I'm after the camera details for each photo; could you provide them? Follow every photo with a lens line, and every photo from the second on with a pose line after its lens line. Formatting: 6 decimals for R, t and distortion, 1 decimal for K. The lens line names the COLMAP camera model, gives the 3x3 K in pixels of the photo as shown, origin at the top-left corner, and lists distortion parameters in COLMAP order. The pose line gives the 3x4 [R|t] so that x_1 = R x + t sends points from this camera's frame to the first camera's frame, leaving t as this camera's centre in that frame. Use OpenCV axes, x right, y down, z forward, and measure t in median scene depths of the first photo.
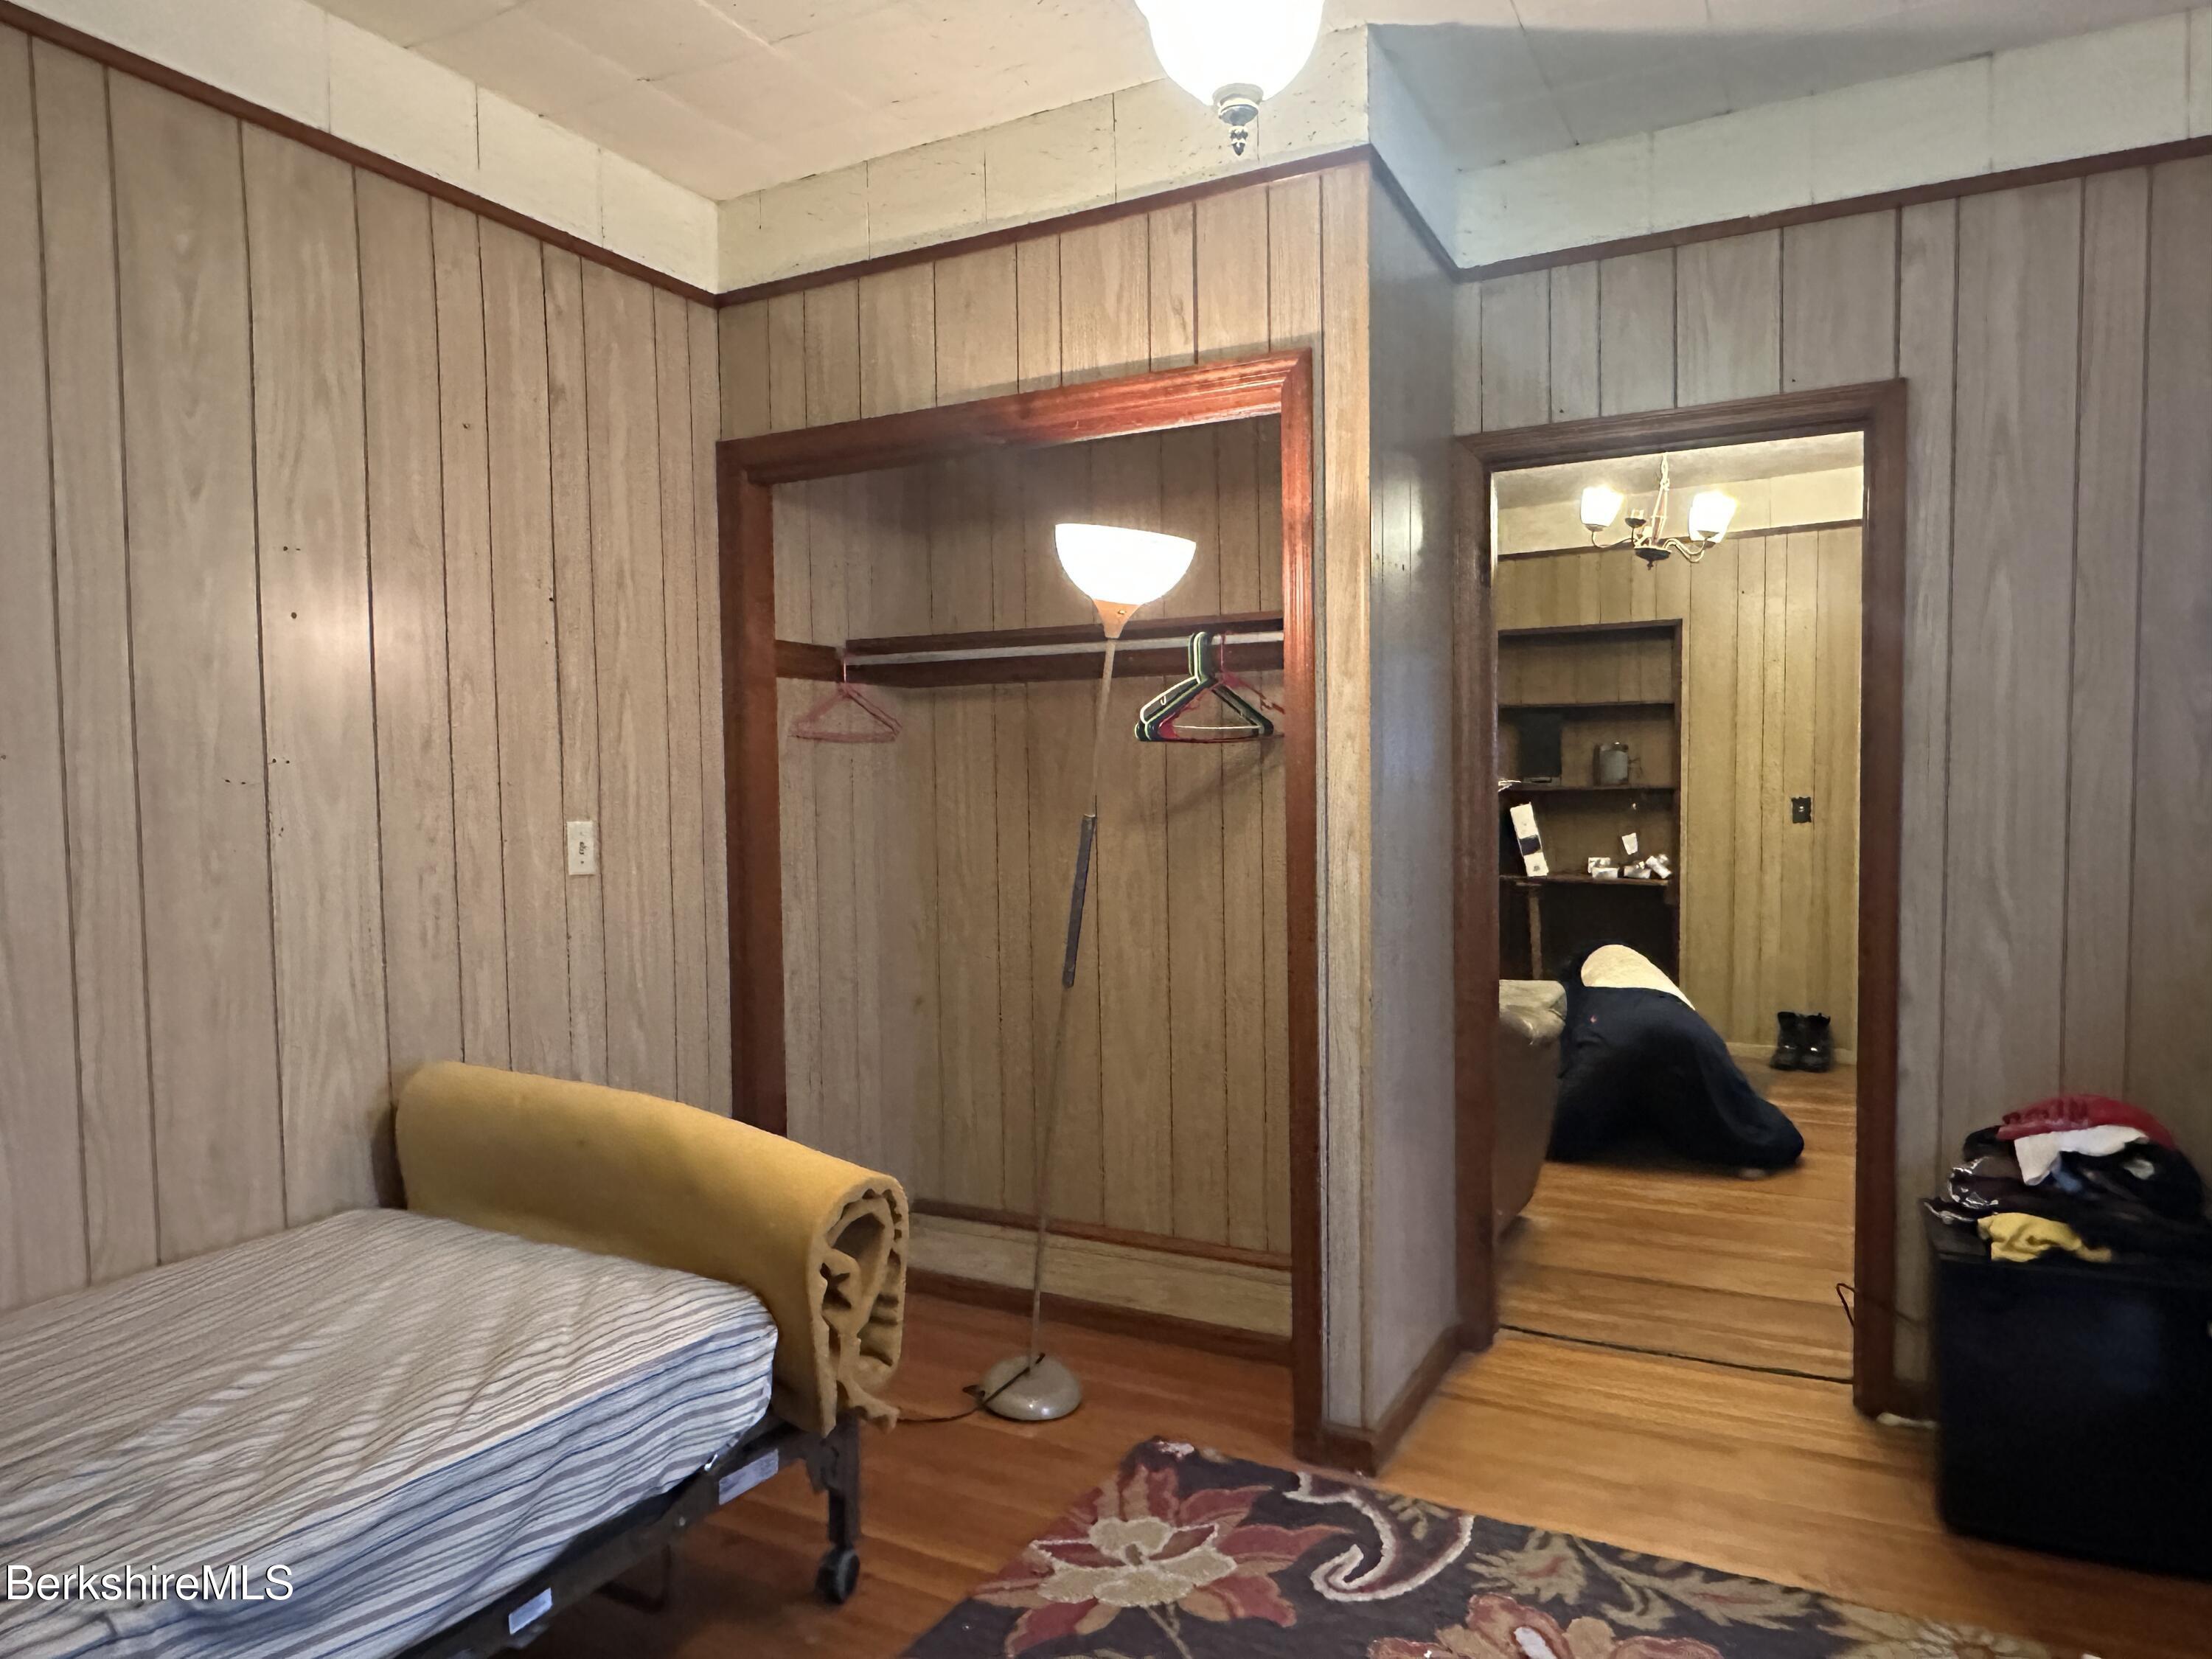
lens RADIAL K [[1442.1, 0, 1100.9], [0, 1442.1, 839.5], [0, 0, 1]] dist [-0.003705, 0.000704]
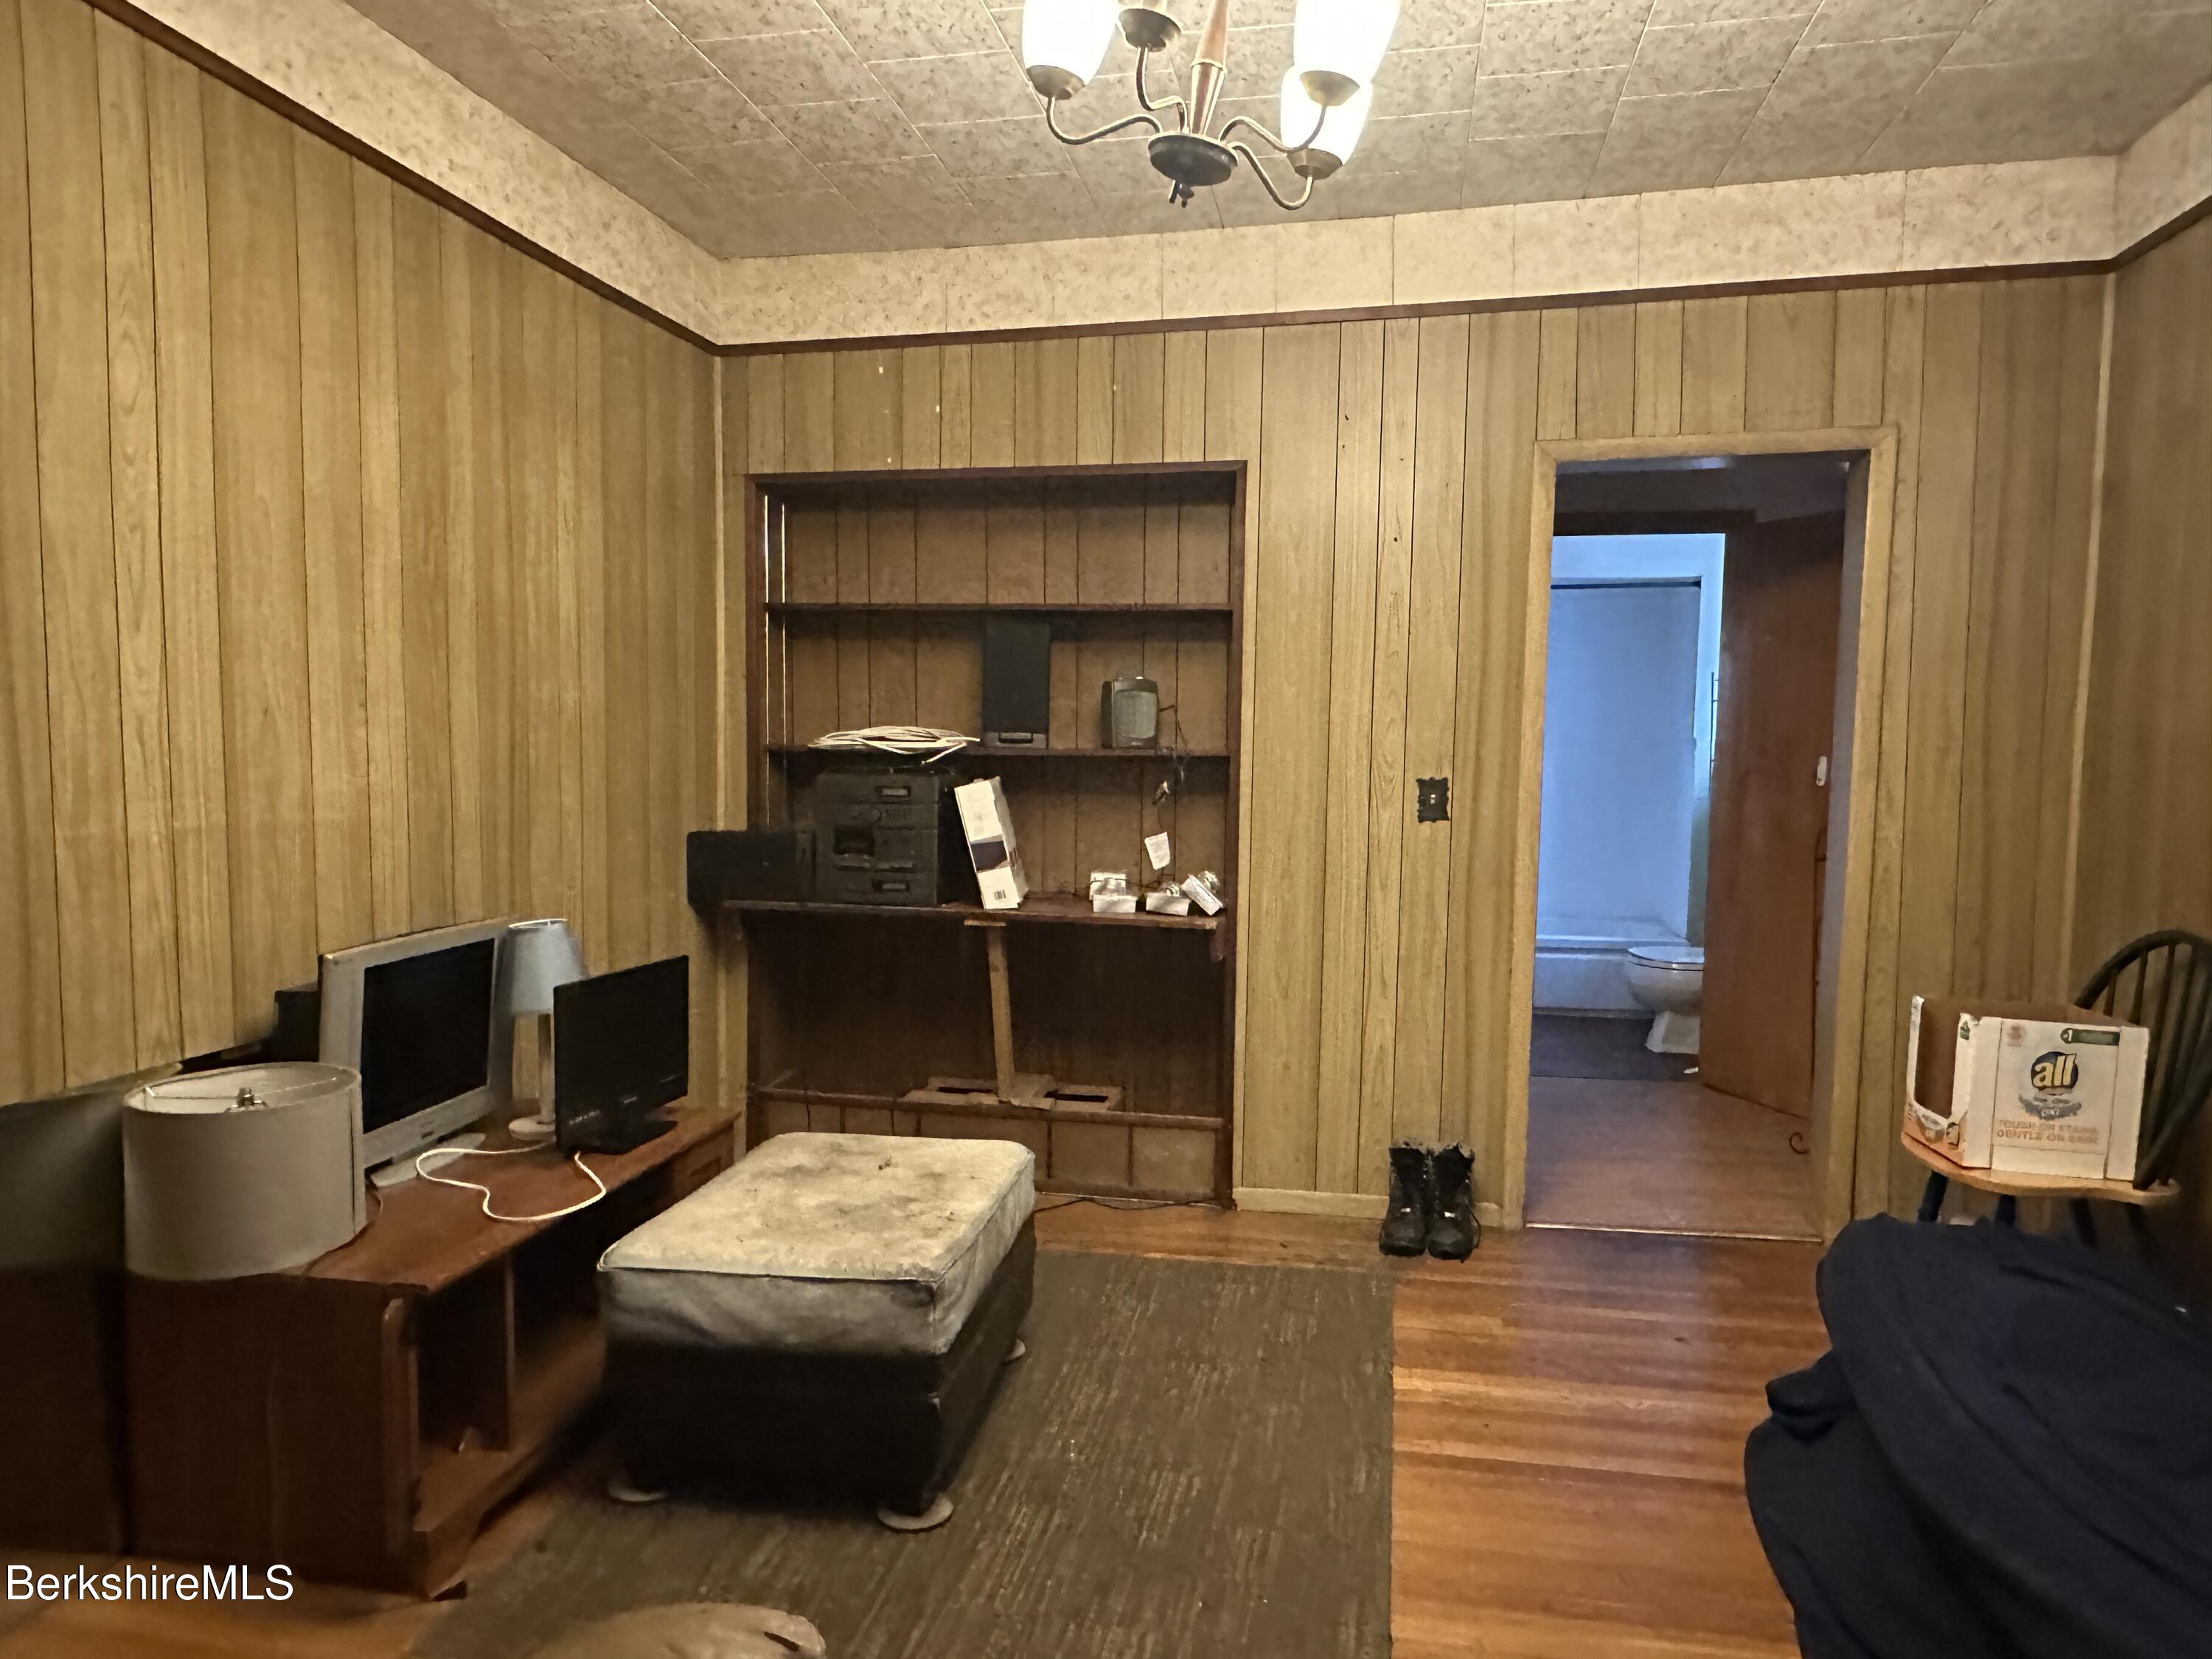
lens RADIAL K [[1442.1, 0, 1115.5], [0, 1442.1, 846.7], [0, 0, 1]] dist [-0.003705, 0.000704]
pose [[0.953918, -0.000621, 0.300067, 0.181054], [-0.010847, 0.999273, 0.036552, -0.020615], [-0.299872, -0.038123, 0.953218, 0.462347]]
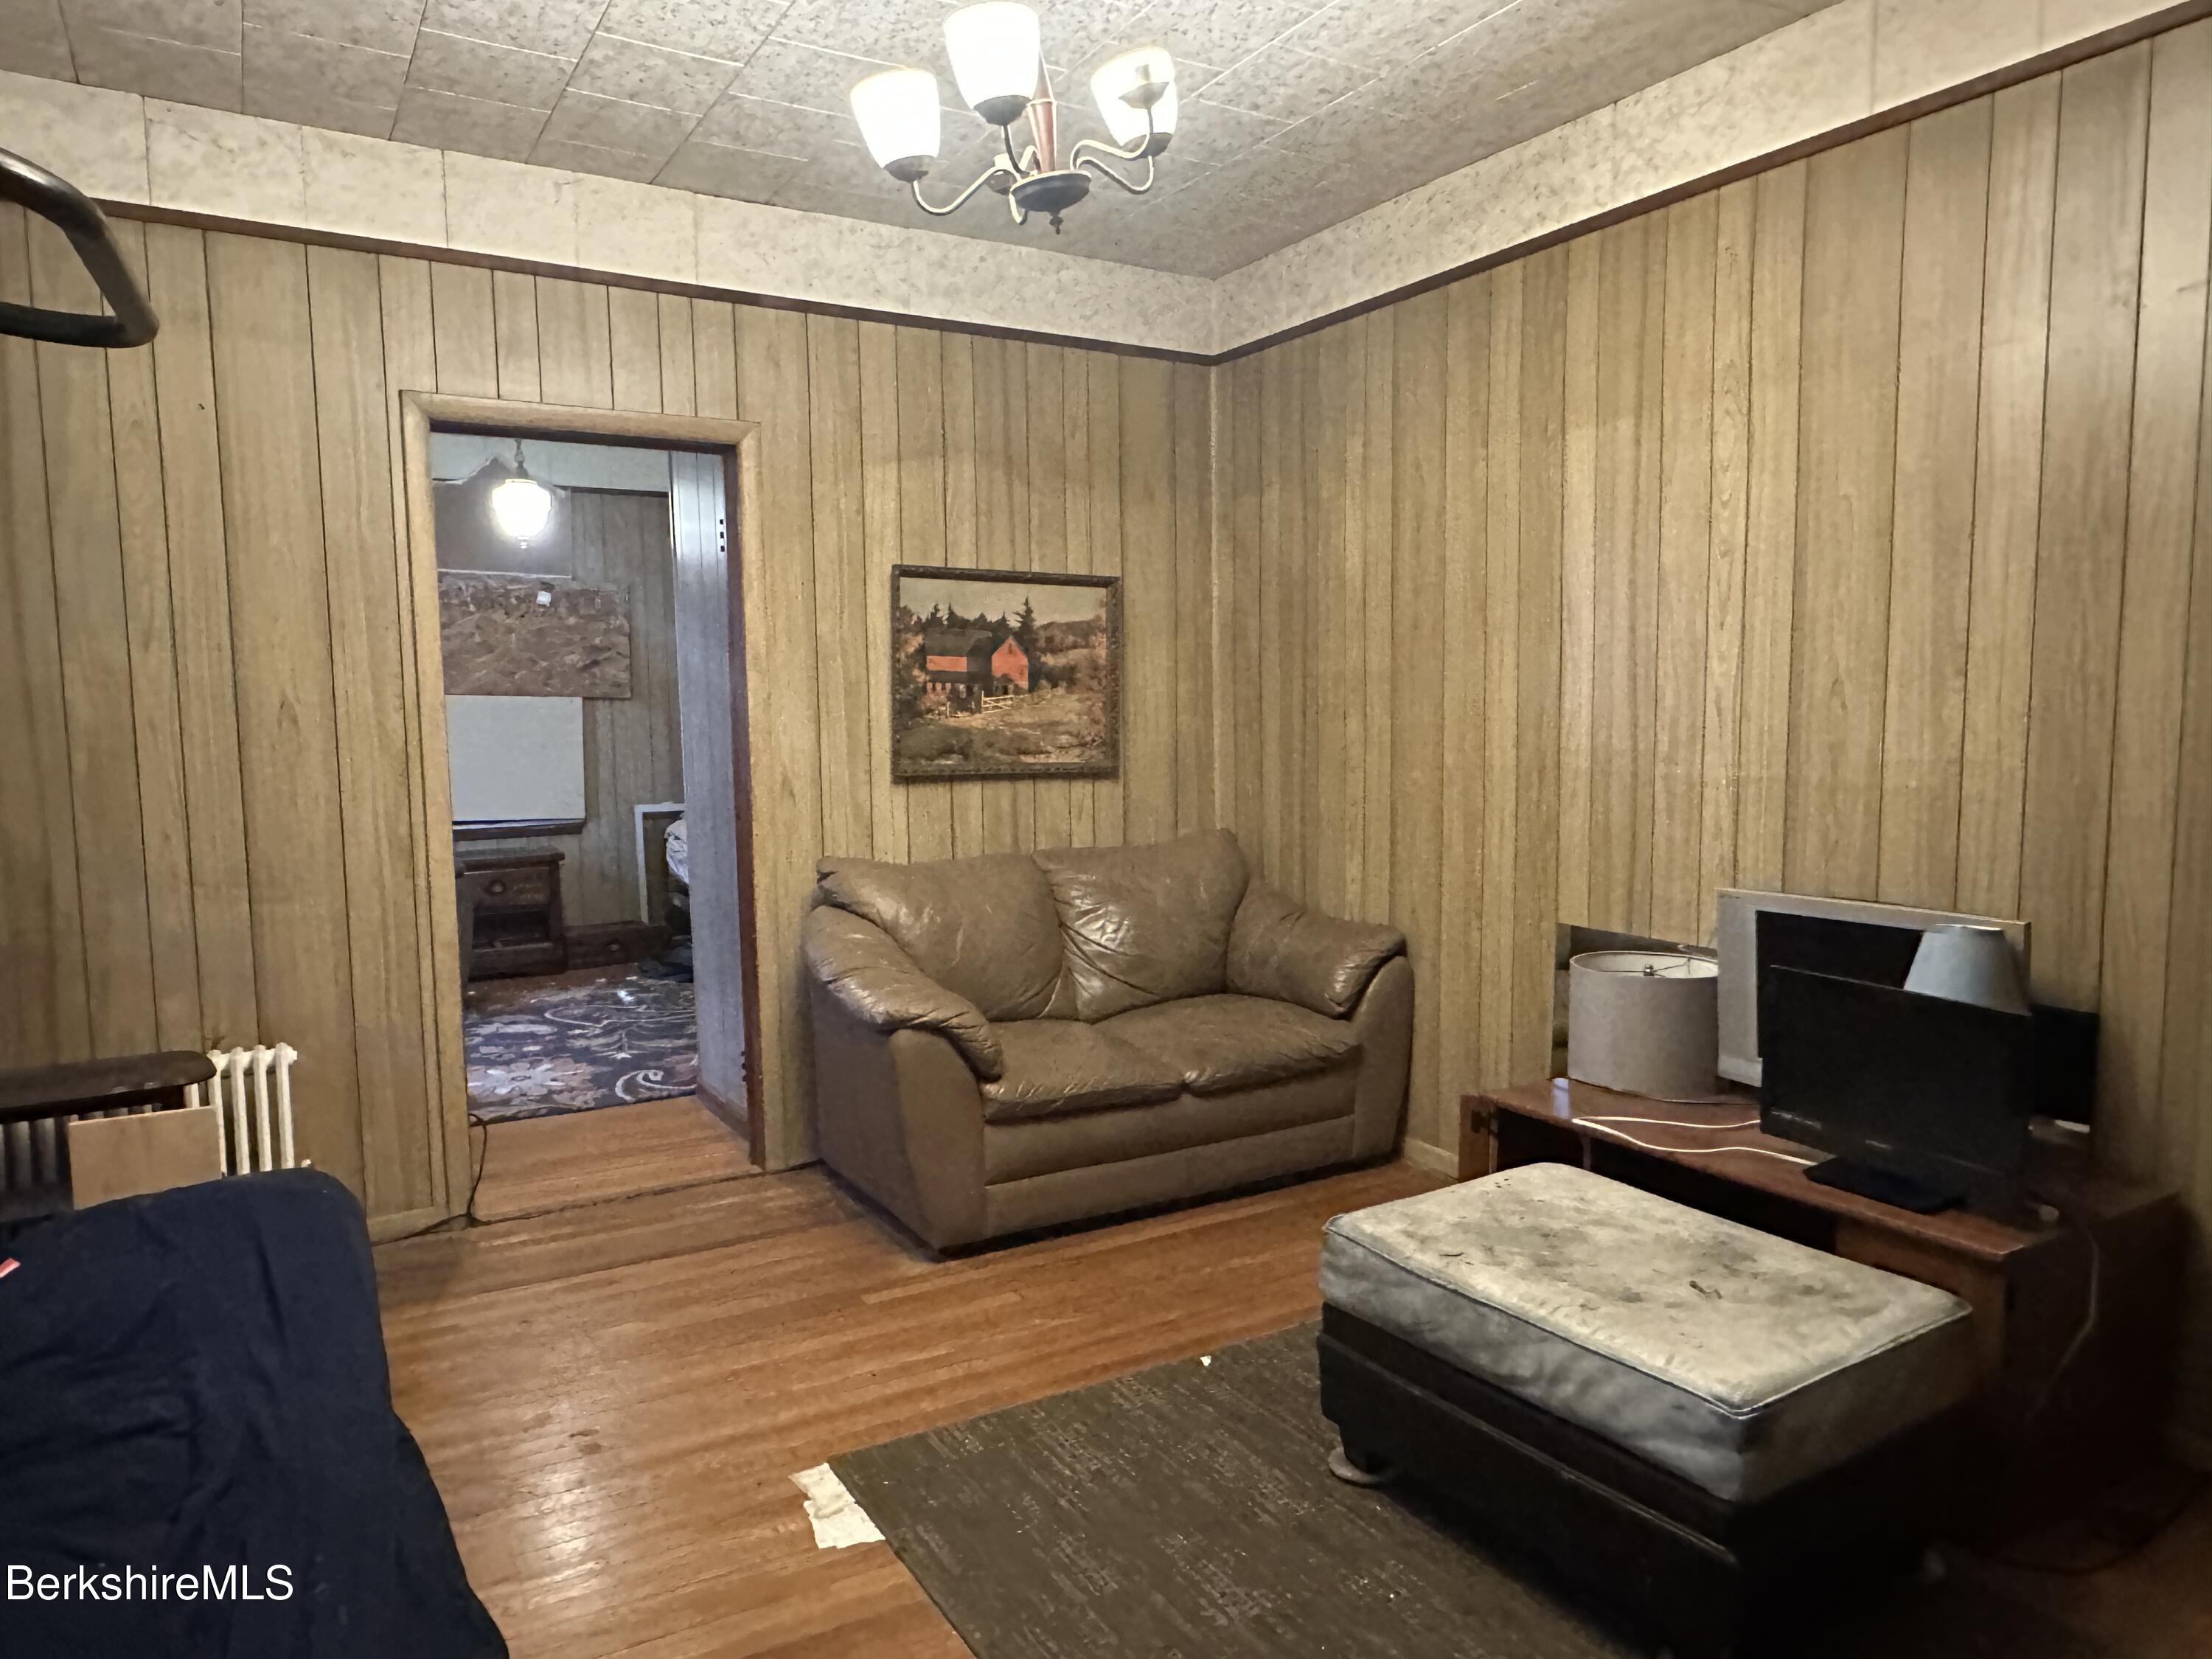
lens RADIAL K [[1442.1, 0, 1099.1], [0, 1442.1, 850.6], [0, 0, 1]] dist [-0.003705, 0.000704]
pose [[-0.517250, 0.105046, -0.849363, 0.566172], [-0.016415, 0.991038, 0.132565, -0.043779], [0.855677, 0.082511, -0.510890, 0.923835]]
